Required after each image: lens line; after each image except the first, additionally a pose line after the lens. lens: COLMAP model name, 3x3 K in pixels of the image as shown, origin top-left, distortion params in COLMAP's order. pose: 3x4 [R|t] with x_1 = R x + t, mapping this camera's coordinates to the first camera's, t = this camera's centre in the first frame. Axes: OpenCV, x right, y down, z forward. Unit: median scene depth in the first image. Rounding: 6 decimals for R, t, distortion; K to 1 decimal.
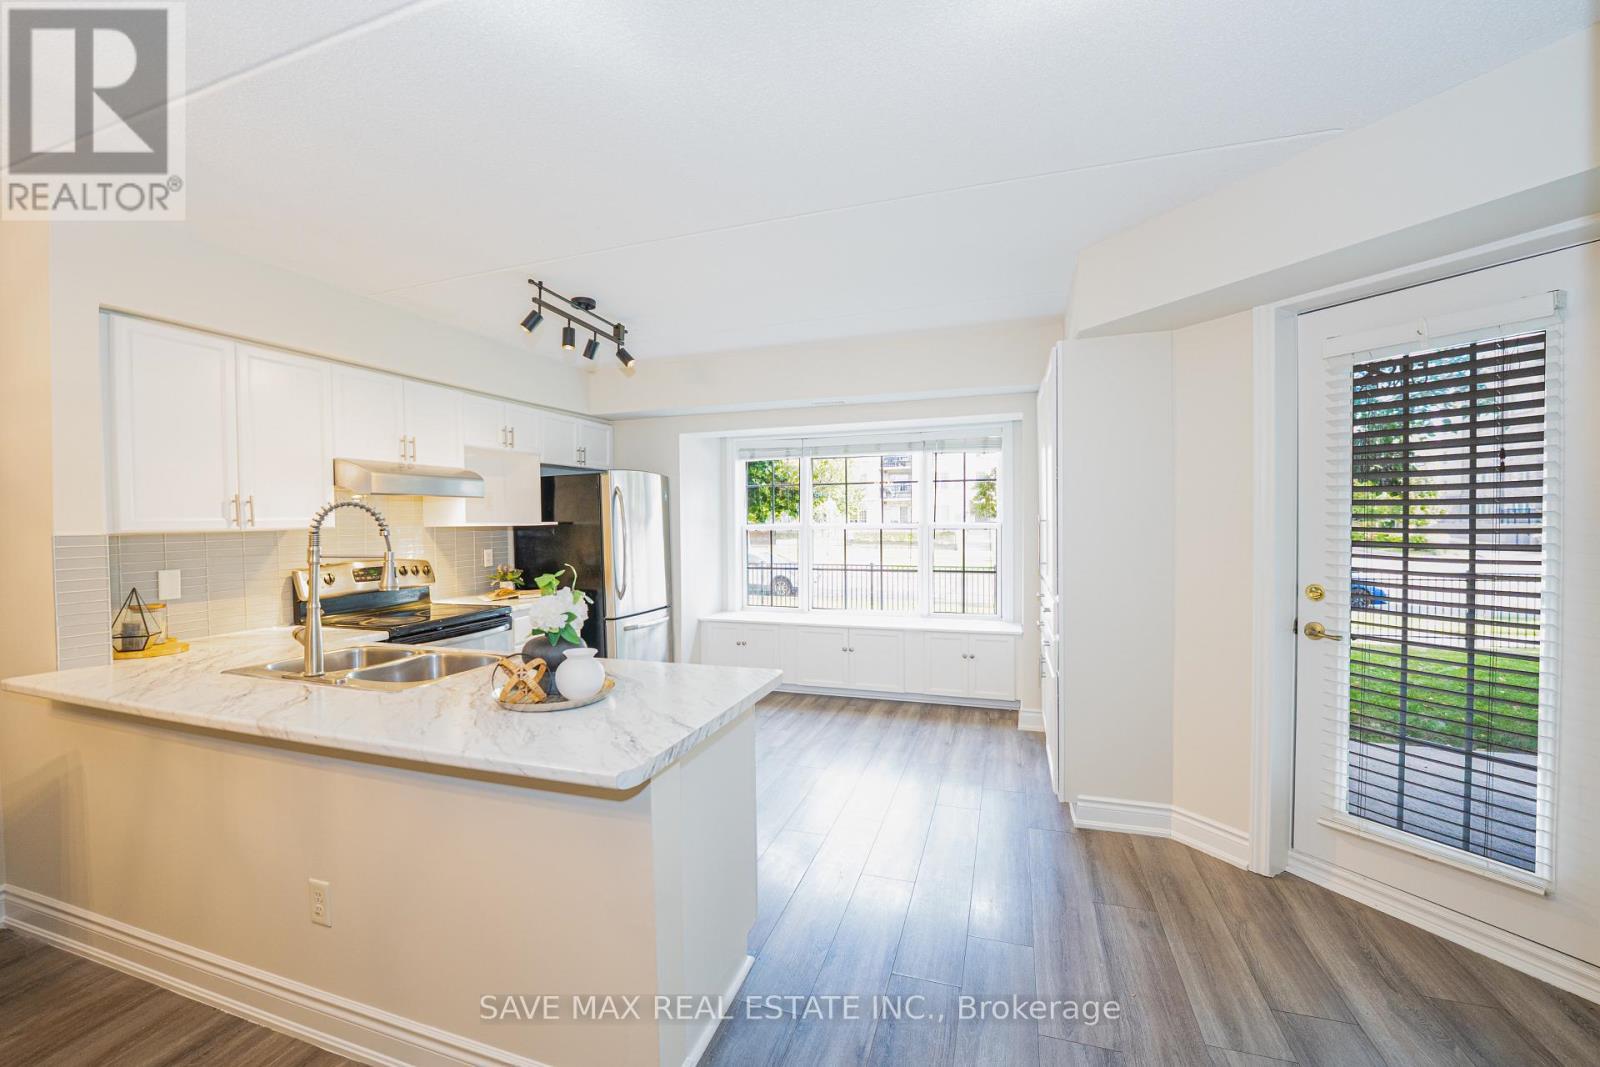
lens RADIAL K [[667.1, 0, 783.2], [0, 667.1, 535.5], [0, 0, 1]] dist [-0.027164, 0.000639]
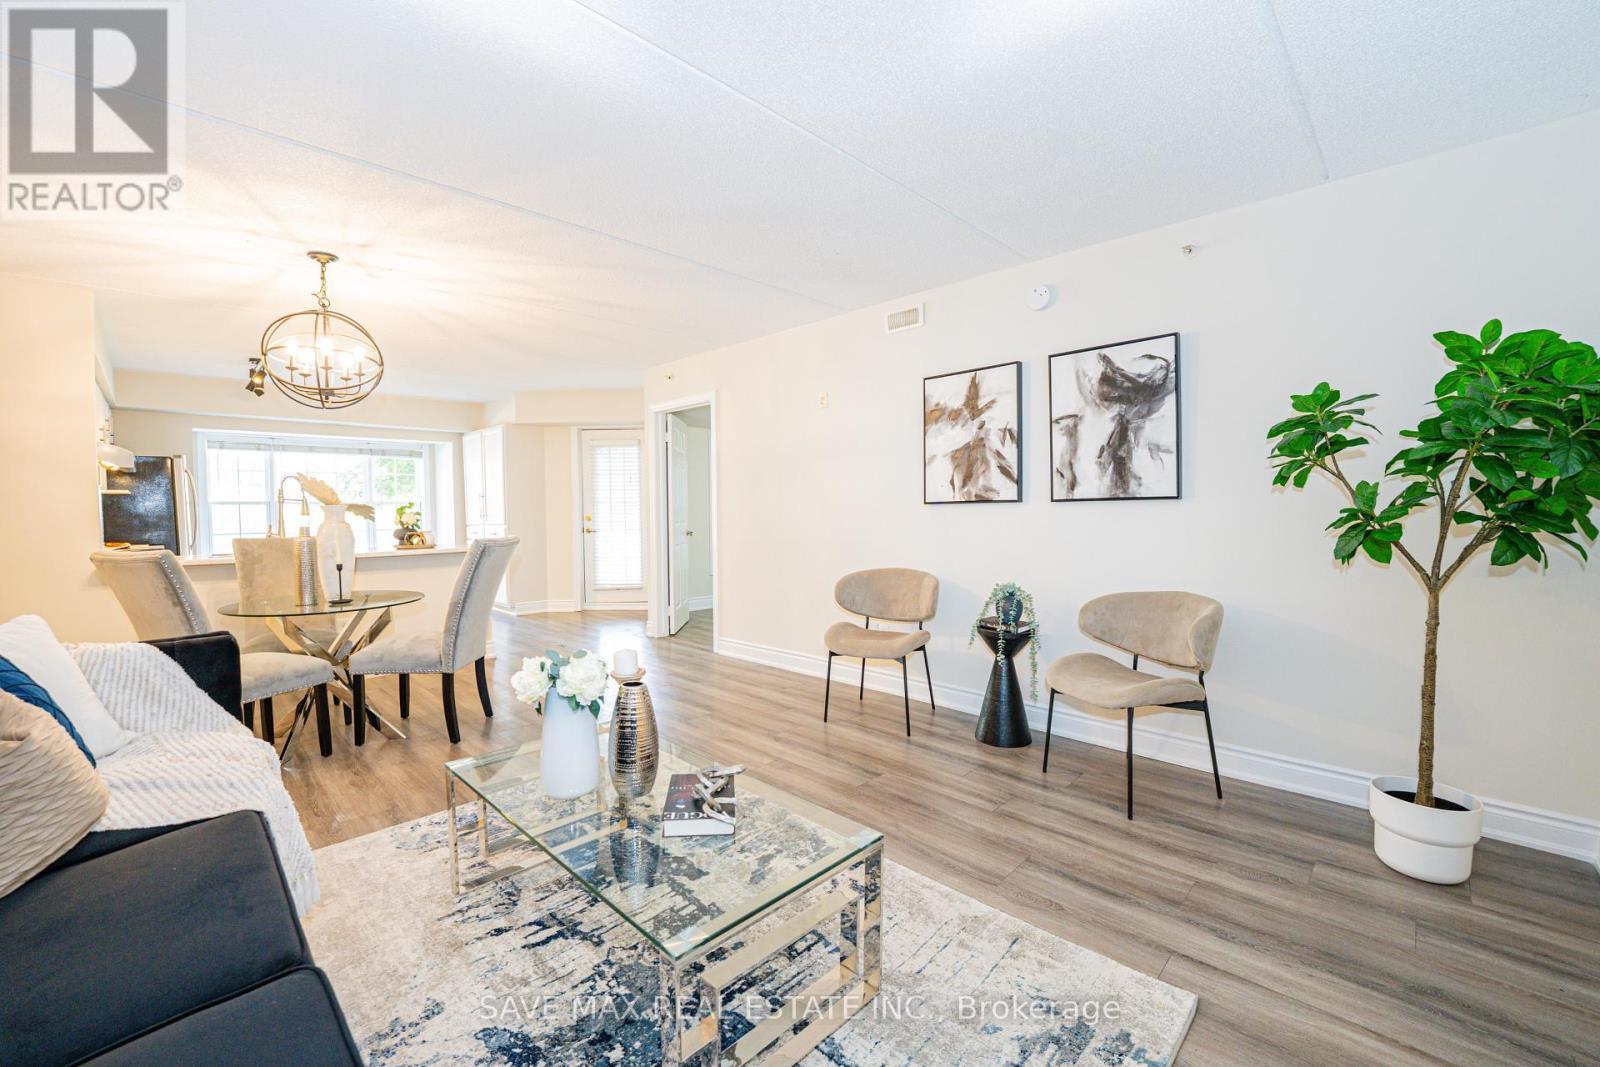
lens RADIAL K [[652.6, 0, 788.2], [0, 652.6, 534.4], [0, 0, 1]] dist [-0.027508, 0.004067]
pose [[0.433624, -0.032759, 0.900498, -1.020066], [0.029017, 0.999328, 0.022381, 0.081260], [-0.900626, 0.016425, 0.434284, -0.797020]]
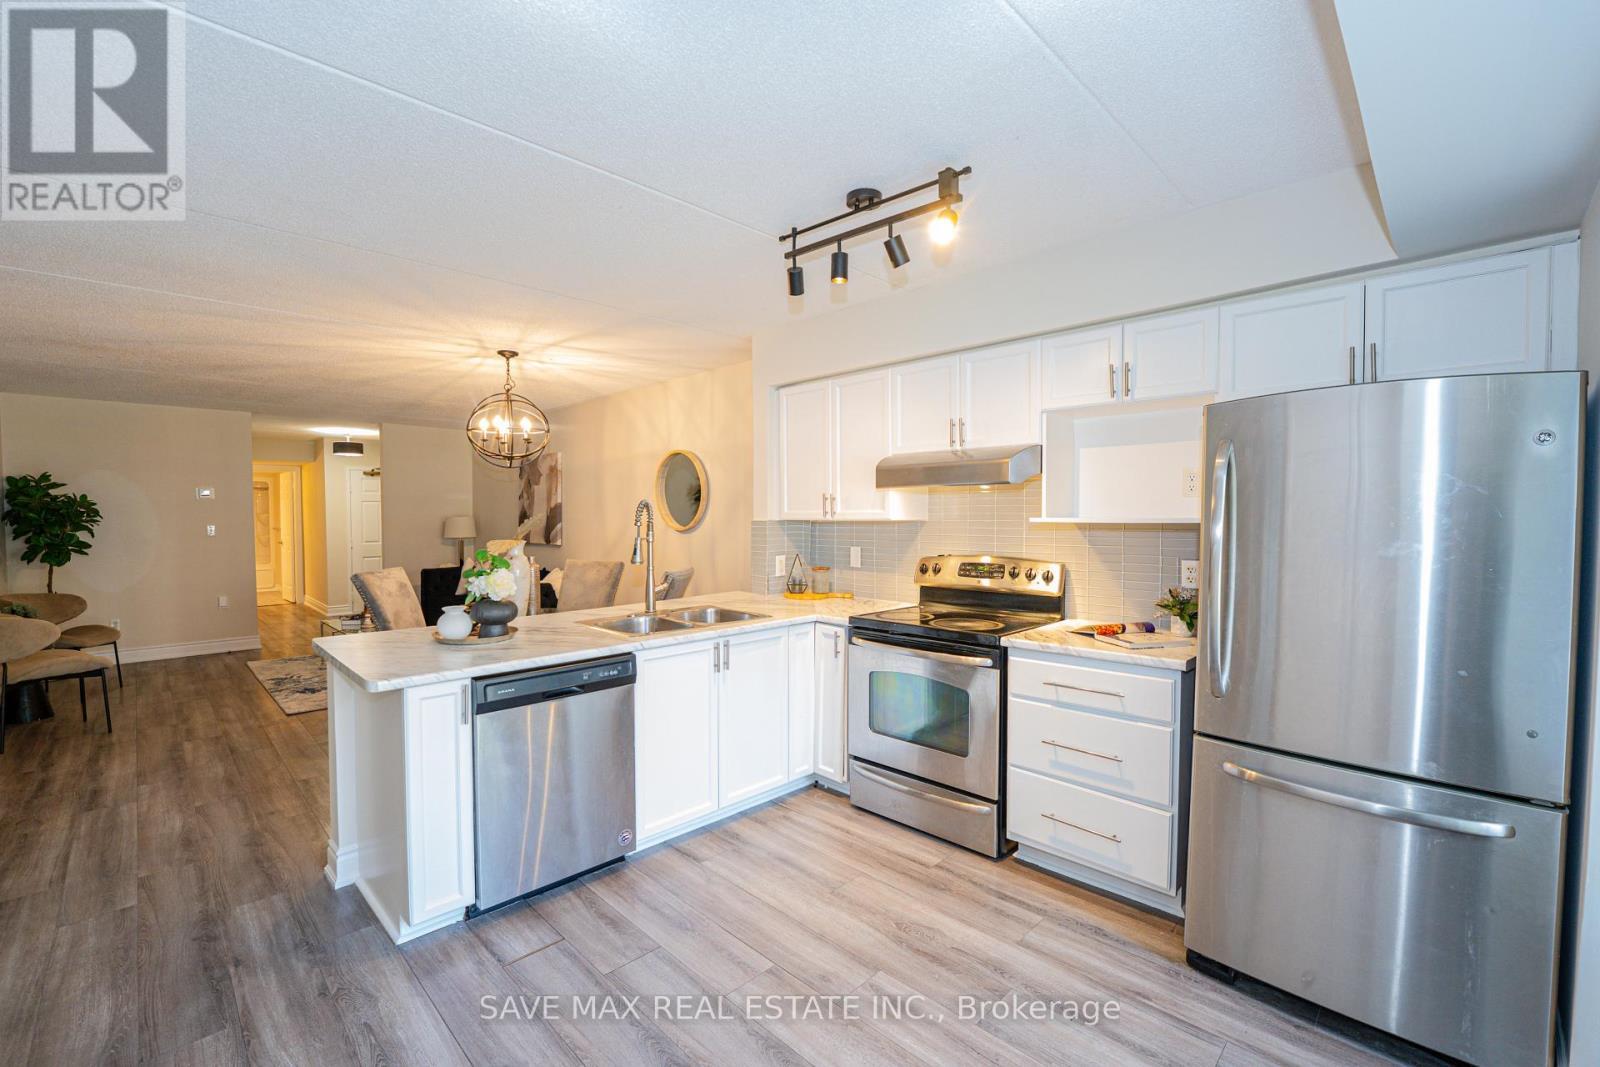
lens RADIAL K [[667.1, 0, 783.2], [0, 667.1, 535.5], [0, 0, 1]] dist [-0.027164, 0.000639]
pose [[-0.444844, 0.041250, -0.894658, 0.311237], [-0.015712, 0.998426, 0.053847, -0.034053], [0.895470, 0.038010, -0.443495, 1.071326]]
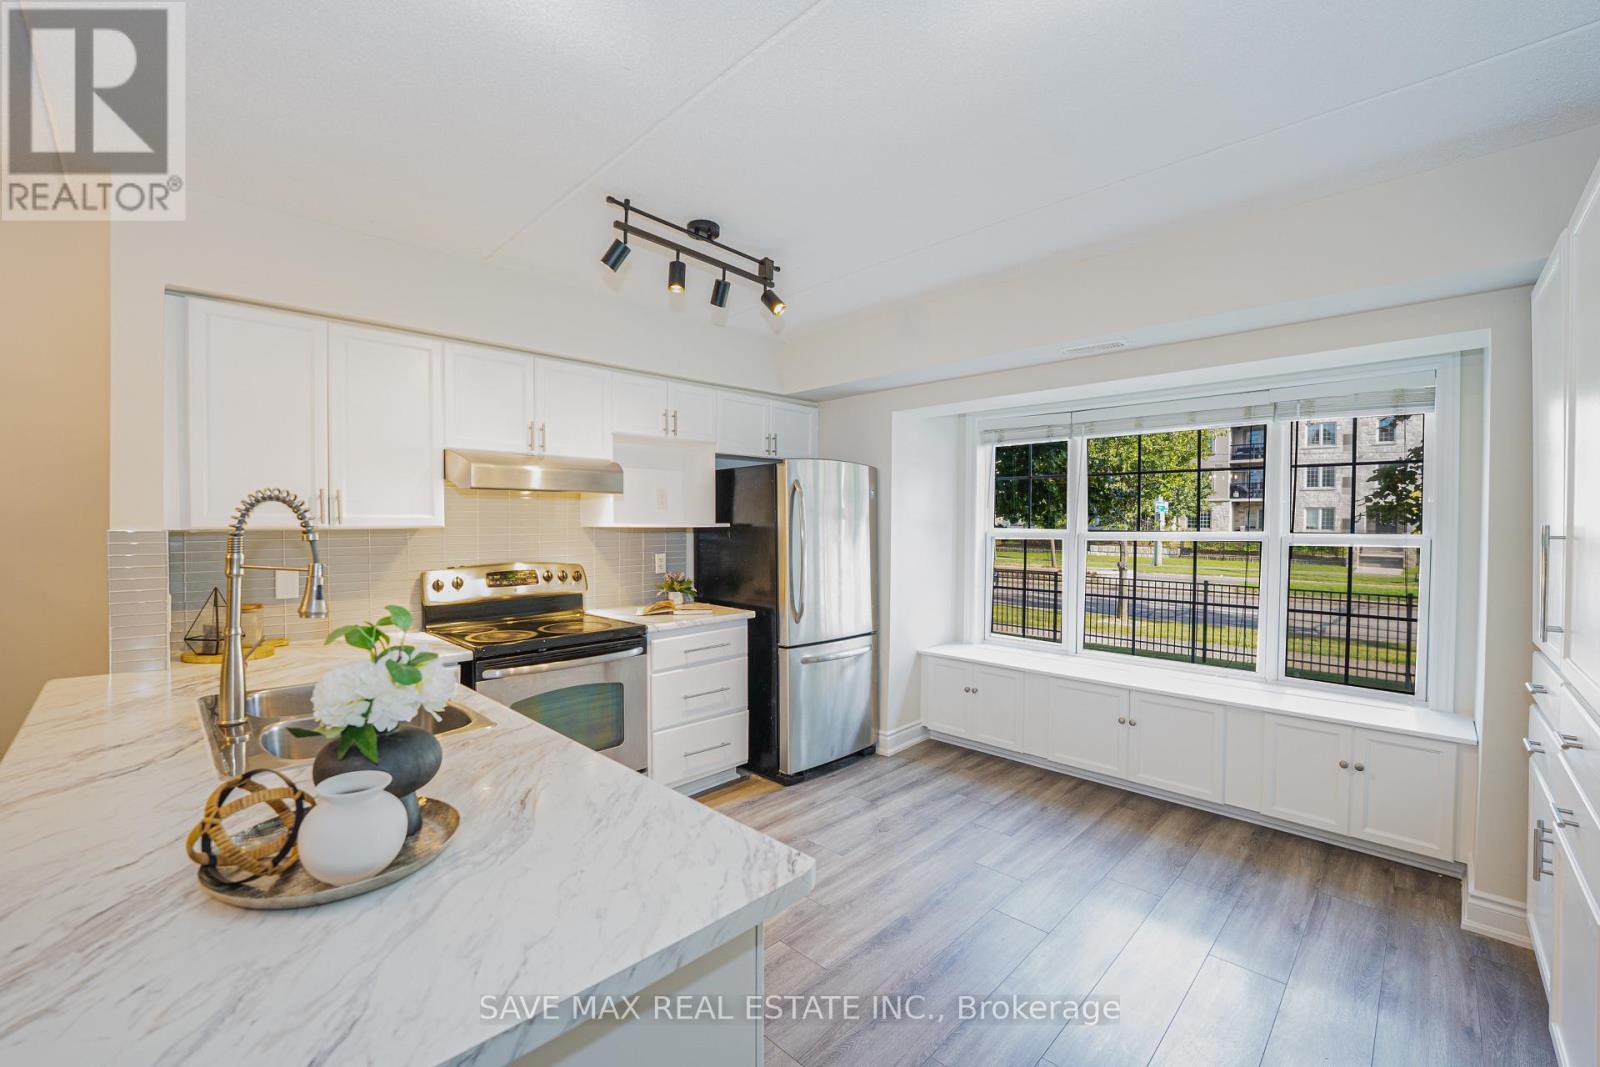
lens RADIAL K [[666.0, 0, 771.9], [0, 666.0, 535.2], [0, 0, 1]] dist [-0.034188, 0.004469]
pose [[0.893259, 0.022841, -0.448962, 0.092208], [-0.024060, 0.999706, 0.002990, -0.011066], [0.448898, 0.008131, 0.893546, 0.325411]]
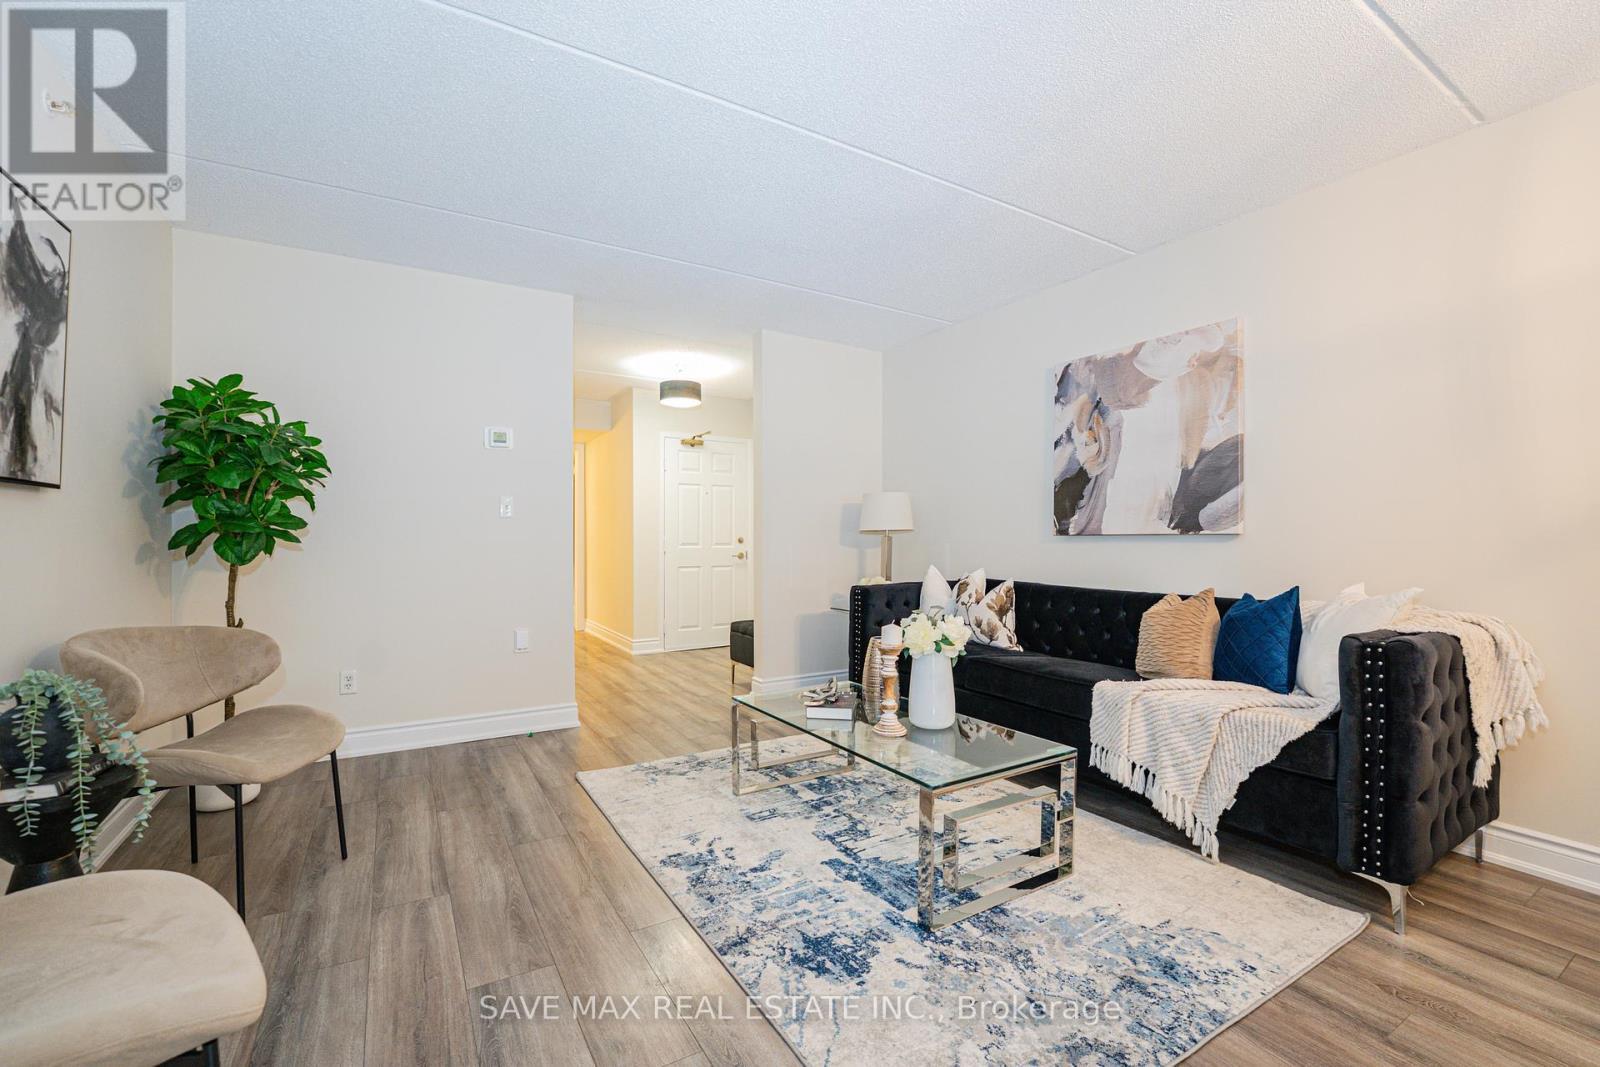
lens RADIAL K [[667.1, 0, 783.2], [0, 667.1, 535.5], [0, 0, 1]] dist [-0.027164, 0.000639]
pose [[-0.653847, 0.008946, -0.756574, -0.108369], [-0.011565, 0.999695, 0.021815, 0.086700], [0.756538, 0.023013, -0.653545, -0.147742]]
